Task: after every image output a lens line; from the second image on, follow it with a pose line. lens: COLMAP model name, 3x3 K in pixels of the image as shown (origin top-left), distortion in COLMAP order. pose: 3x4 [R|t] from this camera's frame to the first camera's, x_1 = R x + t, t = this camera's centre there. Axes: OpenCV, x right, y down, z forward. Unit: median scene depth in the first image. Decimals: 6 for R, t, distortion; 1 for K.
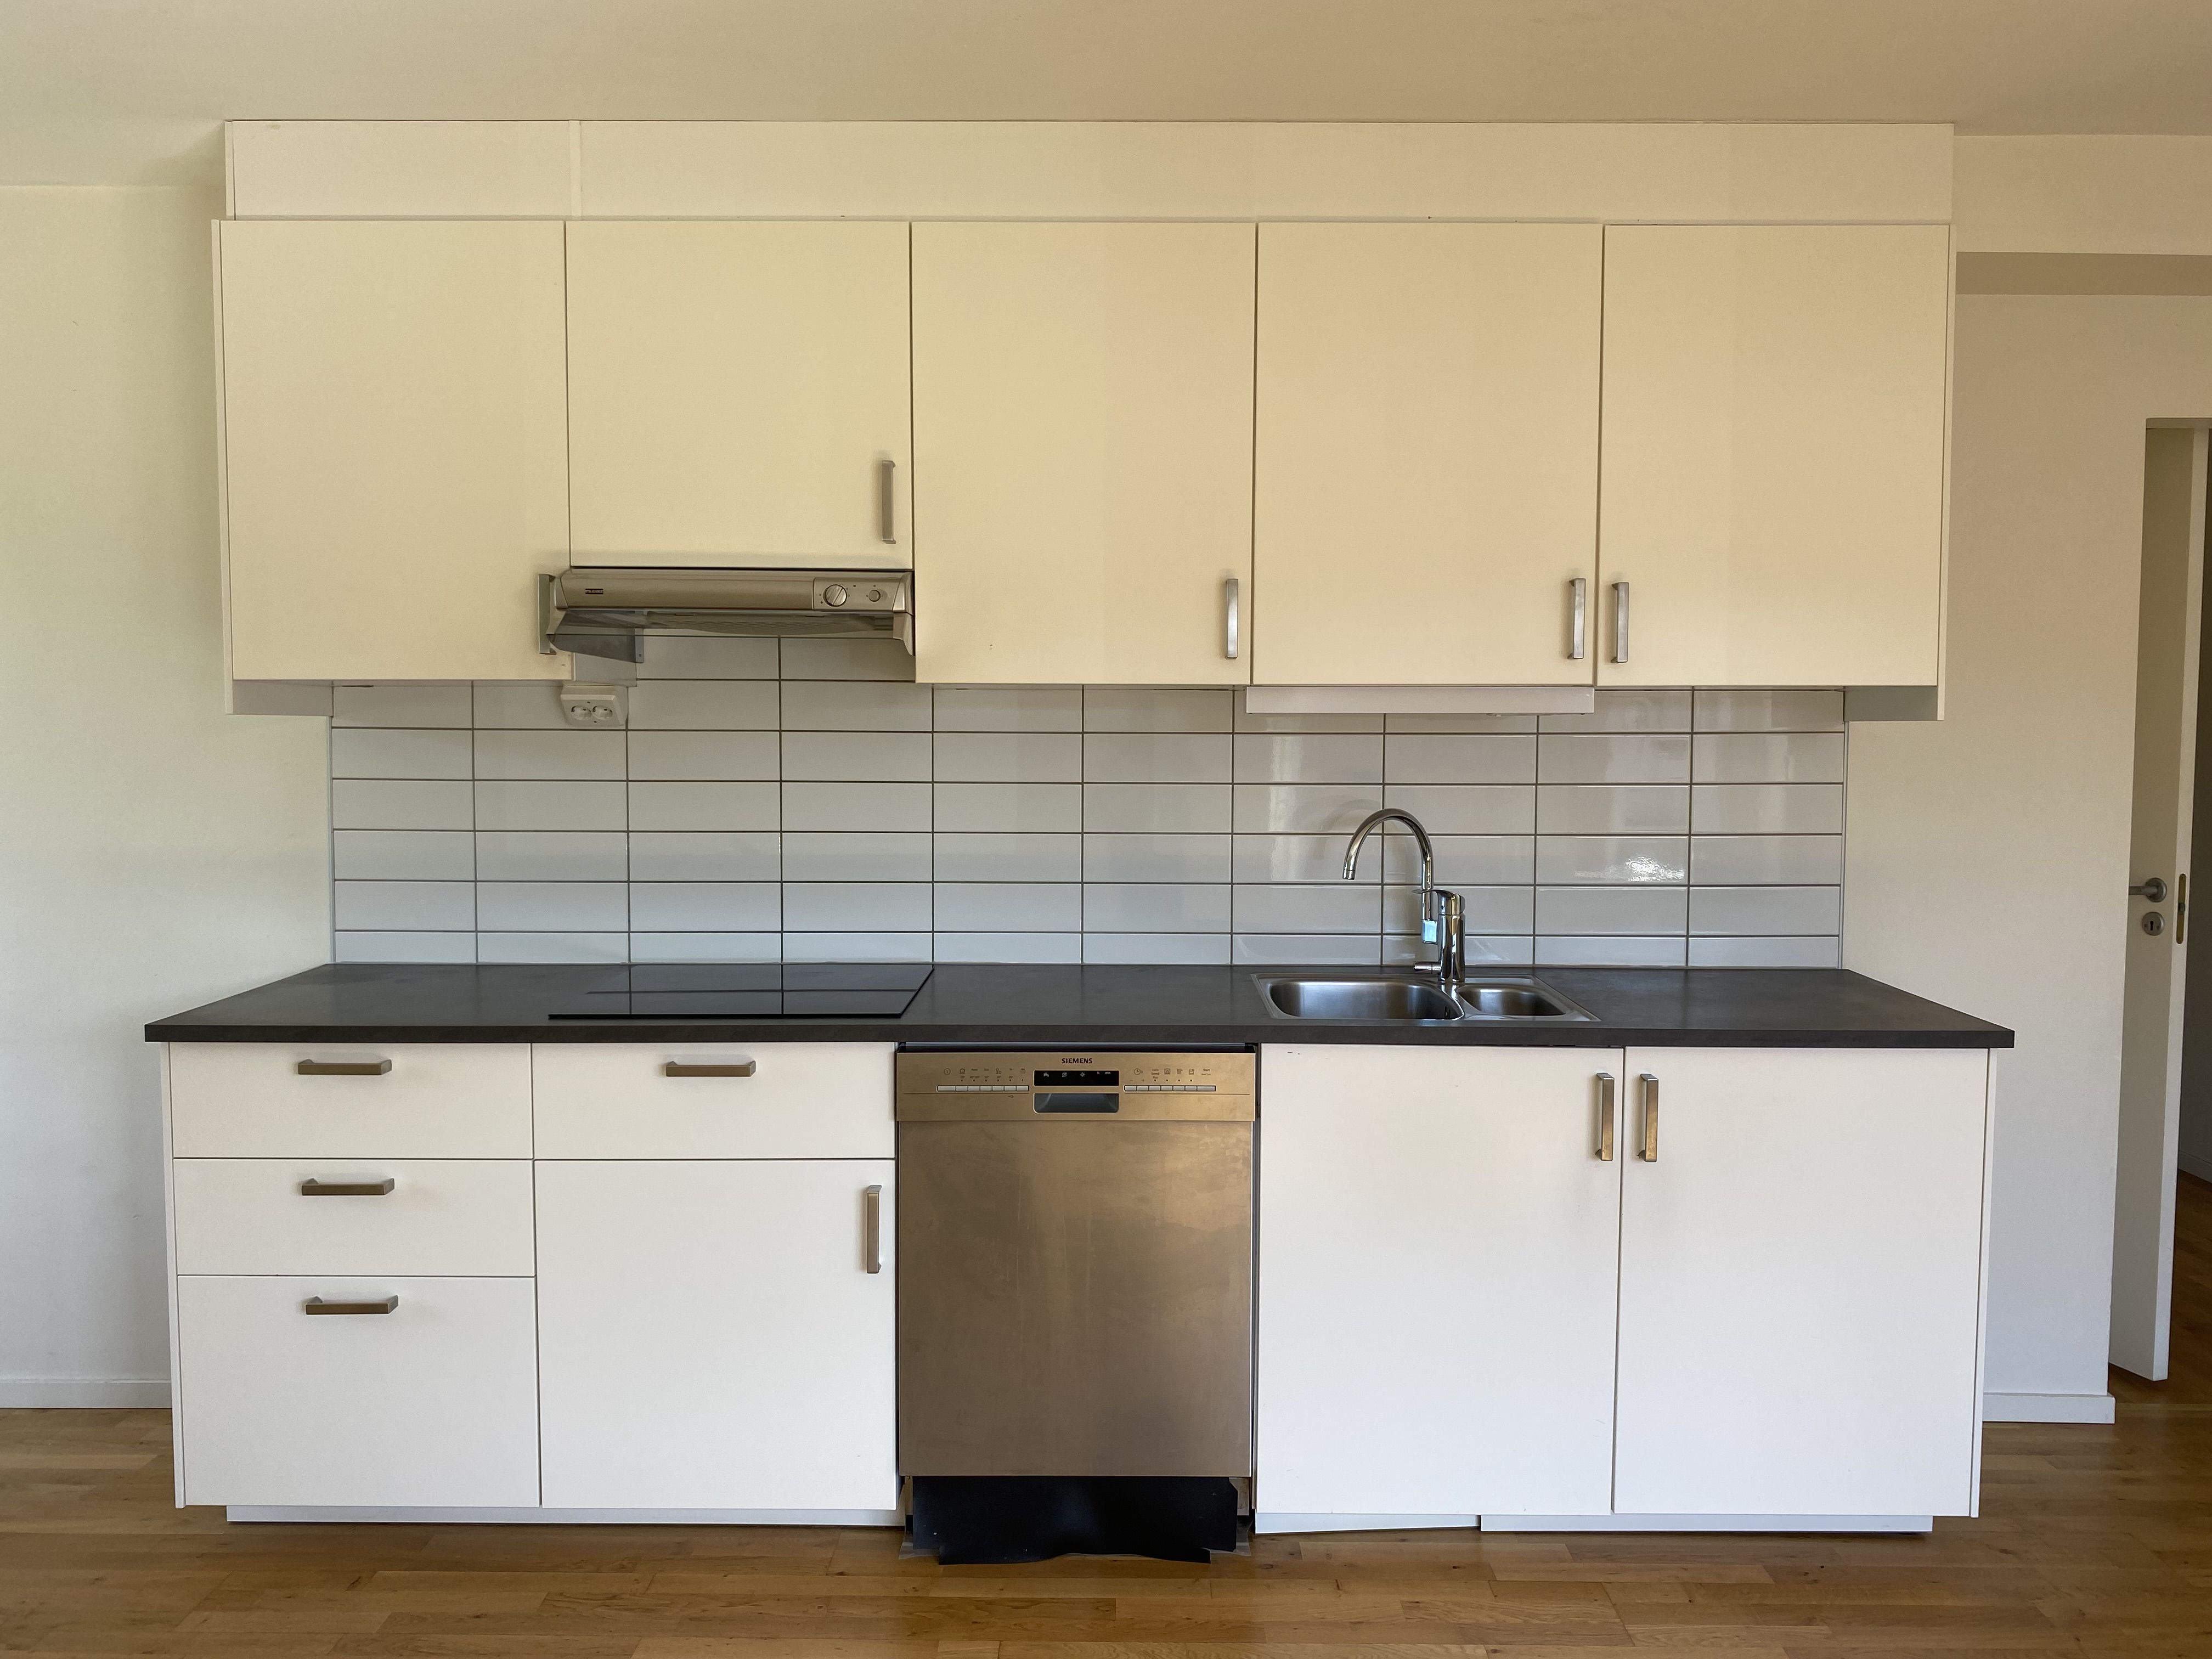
lens RADIAL K [[1673.9, 0, 1106.0], [0, 1673.9, 823.3], [0, 0, 1]] dist [0.022867, -0.007621]
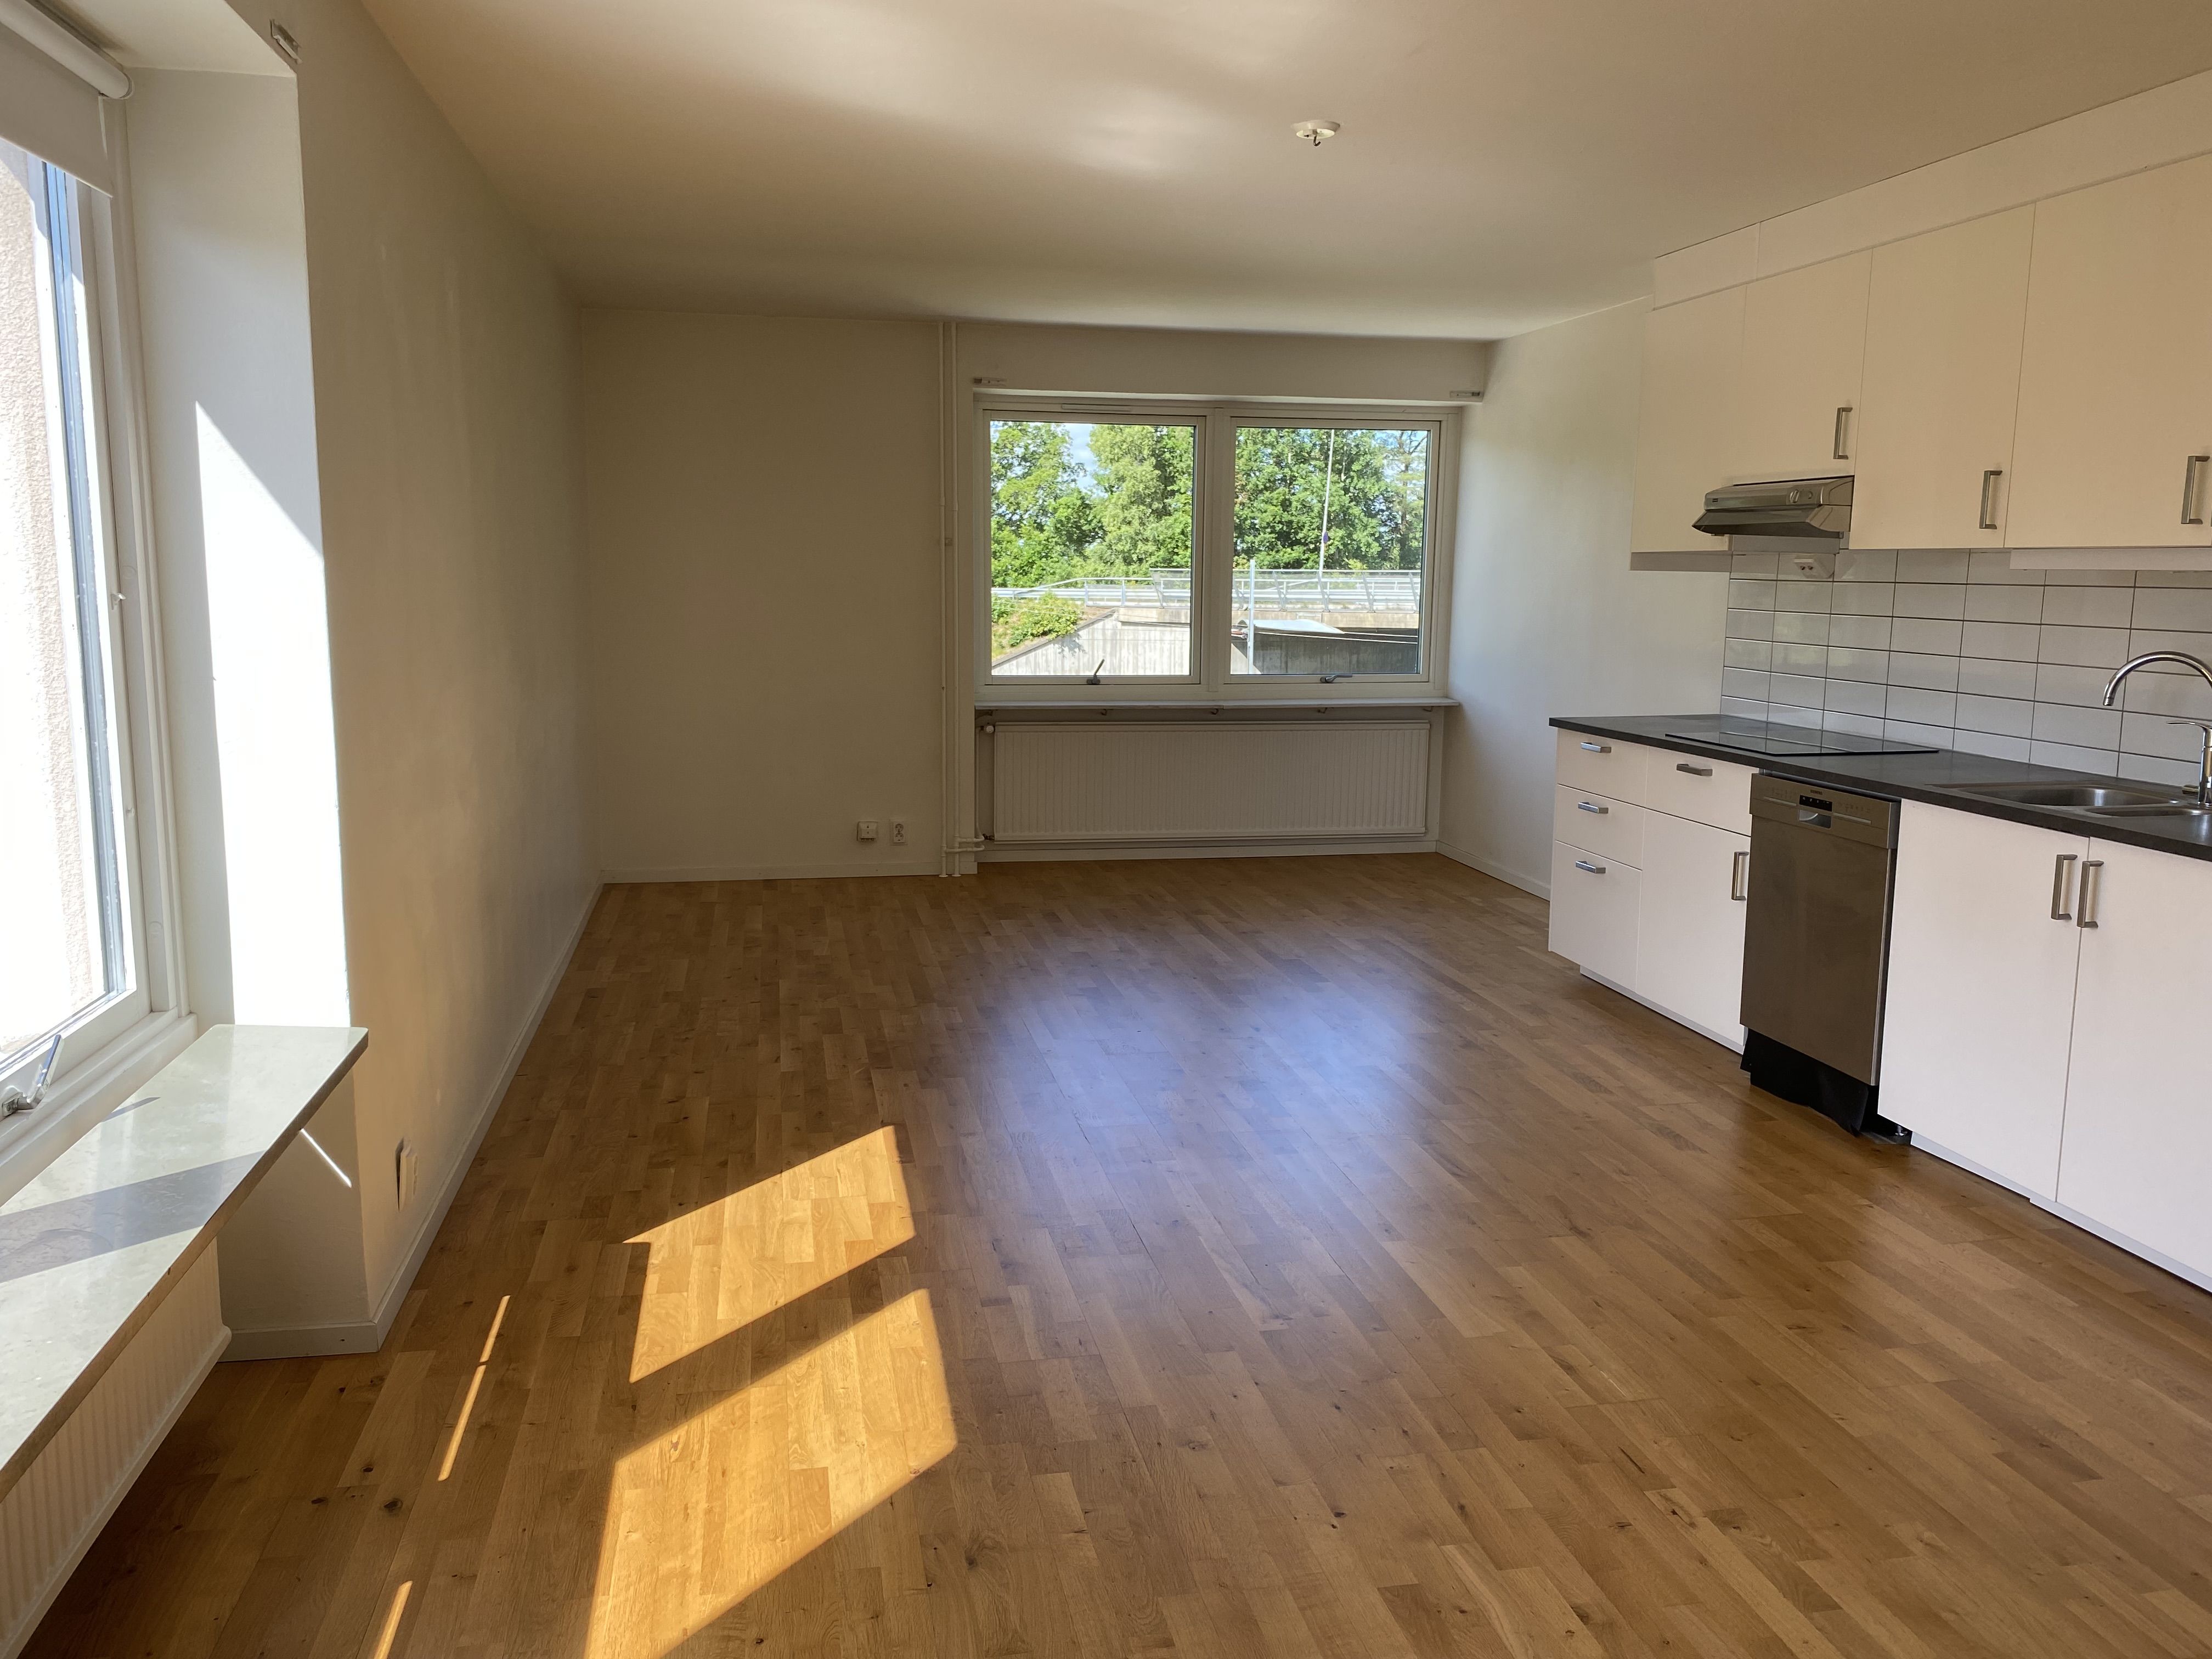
lens RADIAL K [[1673.9, 0, 1105.2], [0, 1673.9, 826.5], [0, 0, 1]] dist [0.022867, -0.007621]
pose [[0.198677, 0.150414, -0.968454, 1.346832], [-0.072448, 0.987703, 0.138541, 0.003001], [0.977384, 0.042637, 0.207131, 0.014374]]
